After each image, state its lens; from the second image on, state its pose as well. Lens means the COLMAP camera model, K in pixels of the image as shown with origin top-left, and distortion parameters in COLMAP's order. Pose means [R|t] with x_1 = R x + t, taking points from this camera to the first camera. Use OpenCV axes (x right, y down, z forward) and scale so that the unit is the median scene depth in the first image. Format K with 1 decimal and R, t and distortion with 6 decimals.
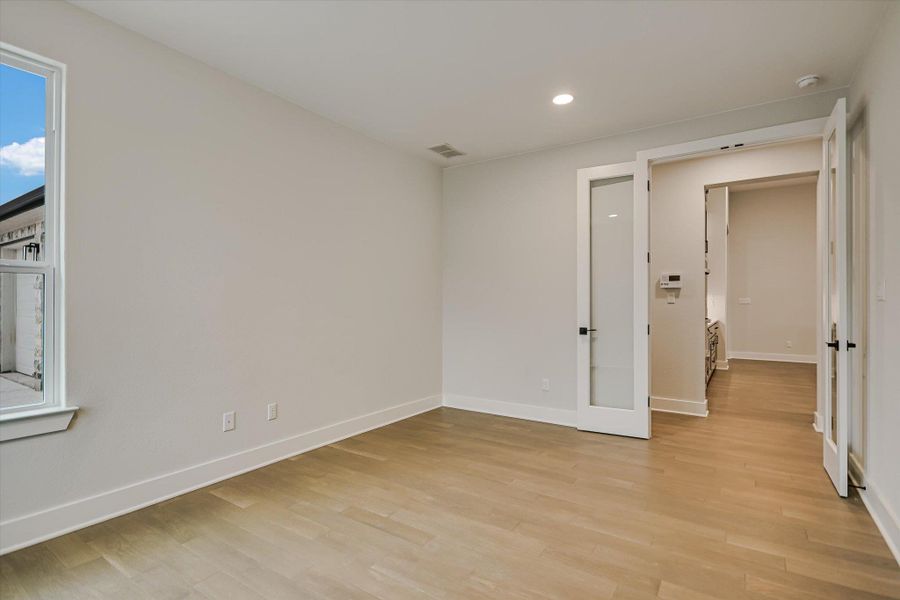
lens RADIAL K [[438.4, 0, 450.0], [0, 438.4, 300.0], [0, 0, 1]] dist [-0.000838, -0.000301]
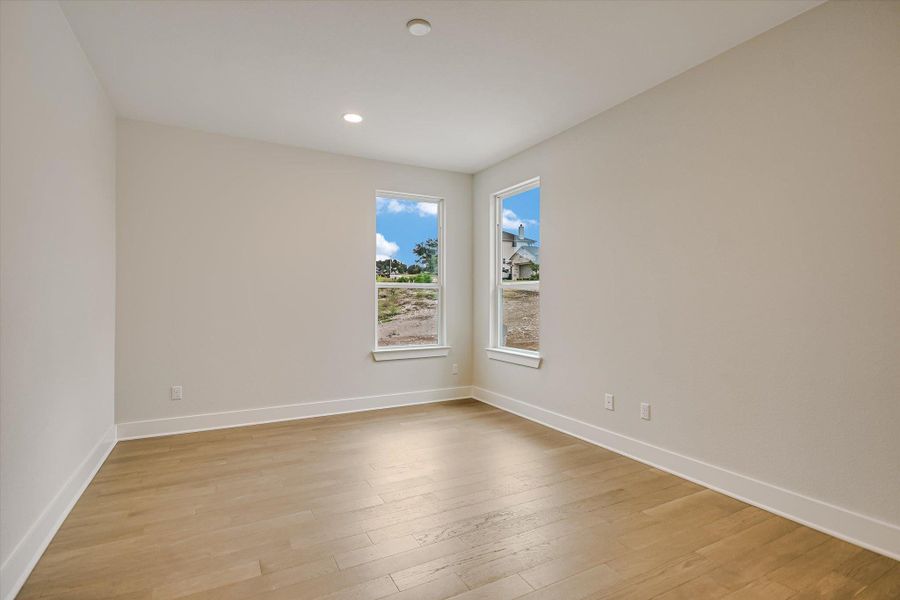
lens RADIAL K [[438.4, 0, 450.0], [0, 438.4, 300.0], [0, 0, 1]] dist [-0.000838, -0.000301]
pose [[-0.469074, -0.003949, -0.883150, 0.735910], [0.001205, 0.999986, -0.005111, 0.008306], [0.883158, -0.003462, -0.469063, 1.169361]]
